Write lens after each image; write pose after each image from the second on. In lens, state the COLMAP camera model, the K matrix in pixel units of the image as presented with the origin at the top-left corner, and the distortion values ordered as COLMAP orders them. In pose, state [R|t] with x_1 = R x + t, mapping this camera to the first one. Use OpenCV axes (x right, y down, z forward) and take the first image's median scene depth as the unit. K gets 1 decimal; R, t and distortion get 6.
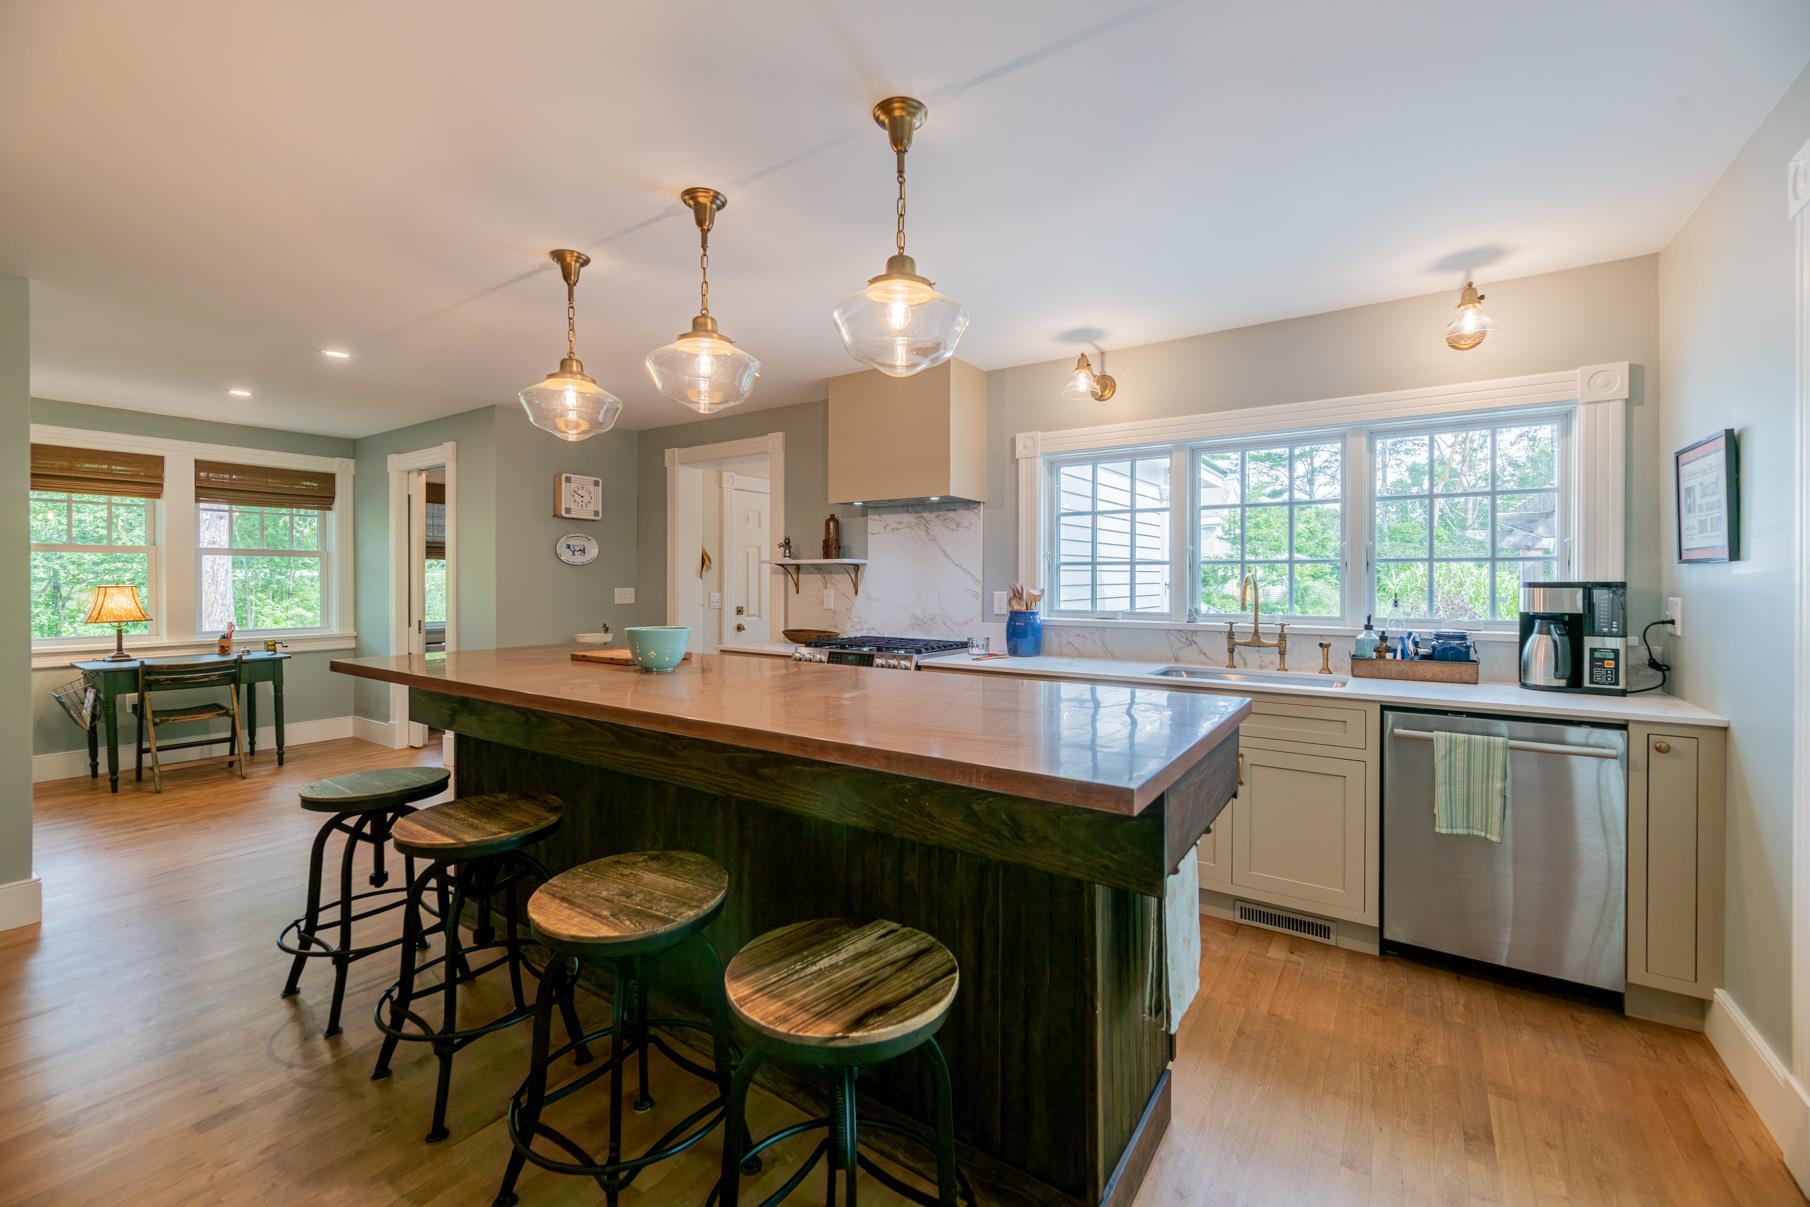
lens RADIAL K [[738.8, 0, 912.5], [0, 738.8, 585.9], [0, 0, 1]] dist [-0.013807, -0.000069]
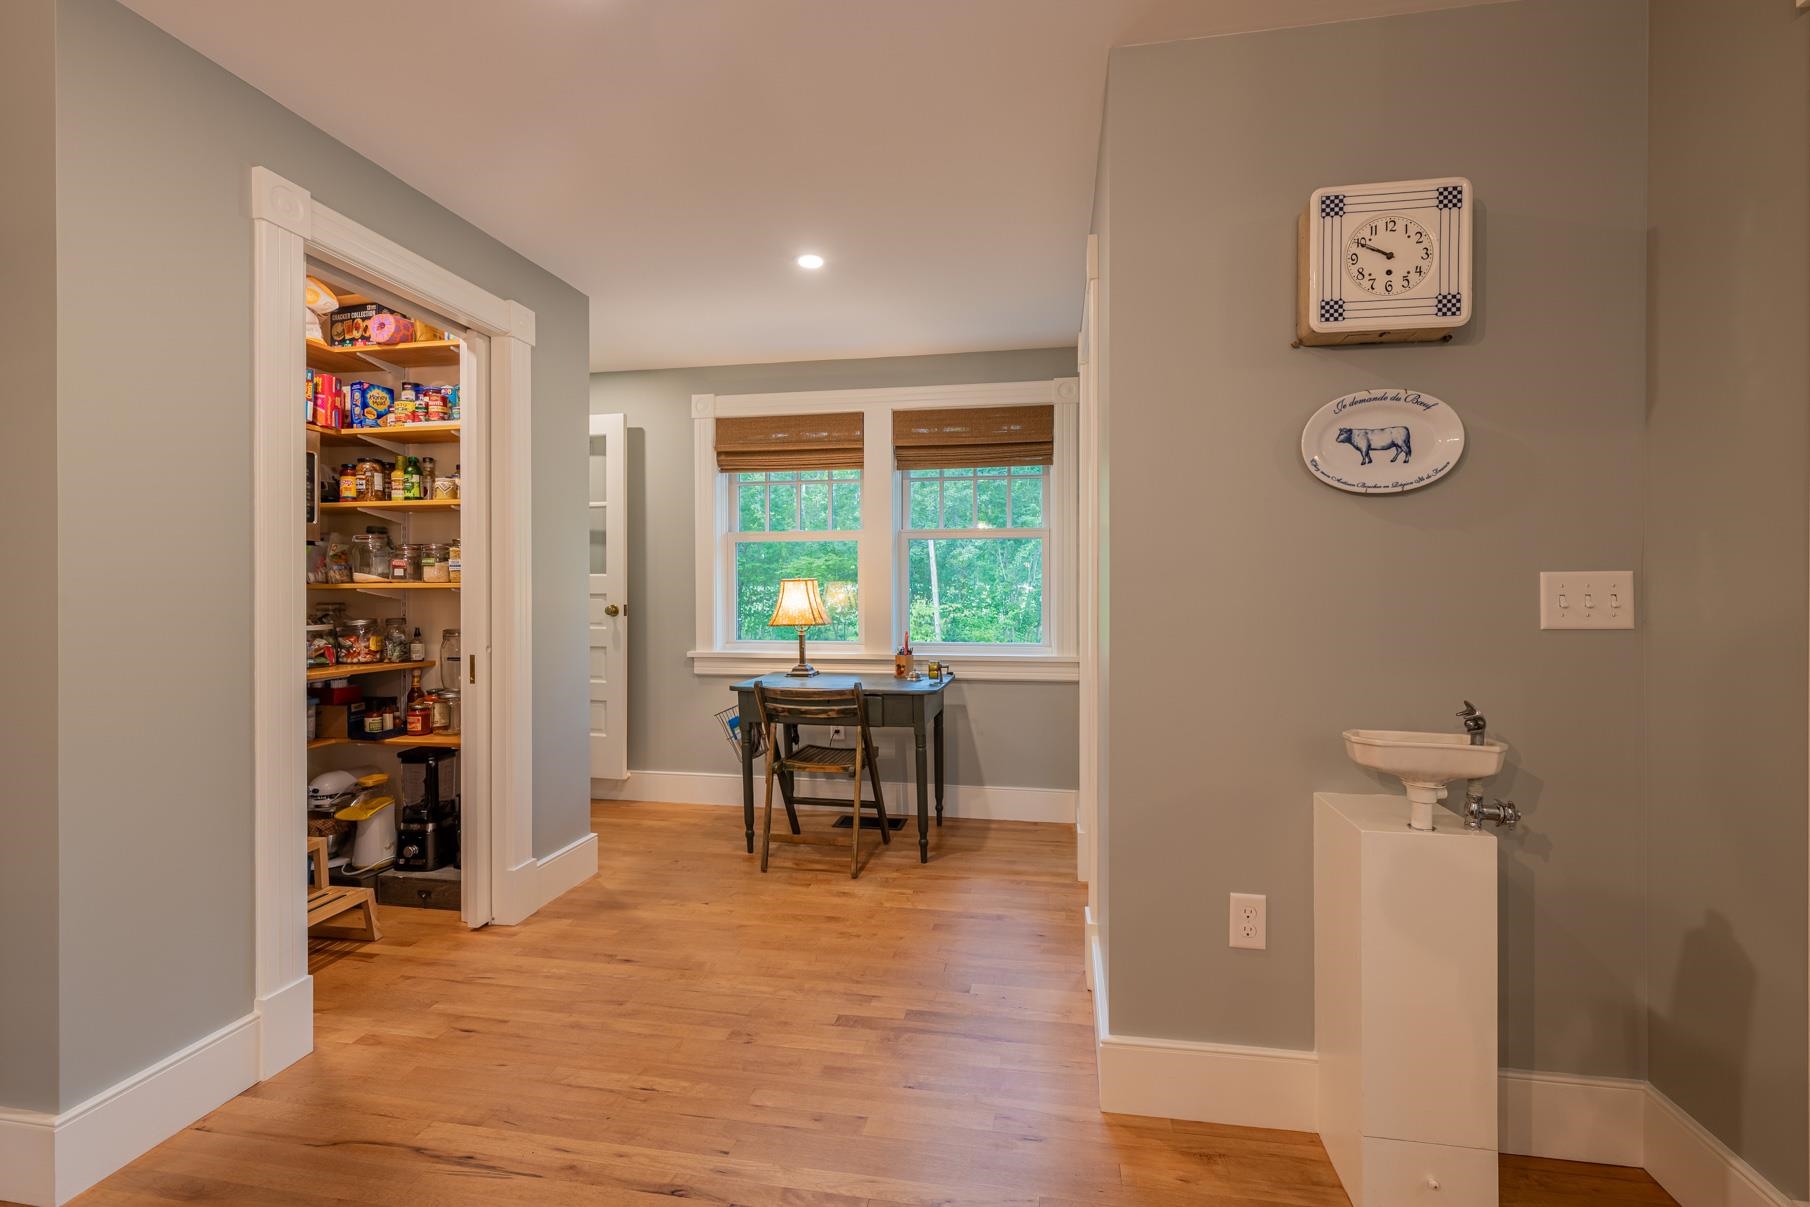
lens RADIAL K [[792.4, 0, 909.7], [0, 792.4, 592.4], [0, 0, 1]] dist [0.004431, 0.000190]
pose [[0.402073, 0.000870, -0.915607, -0.236064], [-0.004908, 0.999987, -0.001205, 0.013501], [0.915594, 0.004978, 0.402072, 0.698078]]
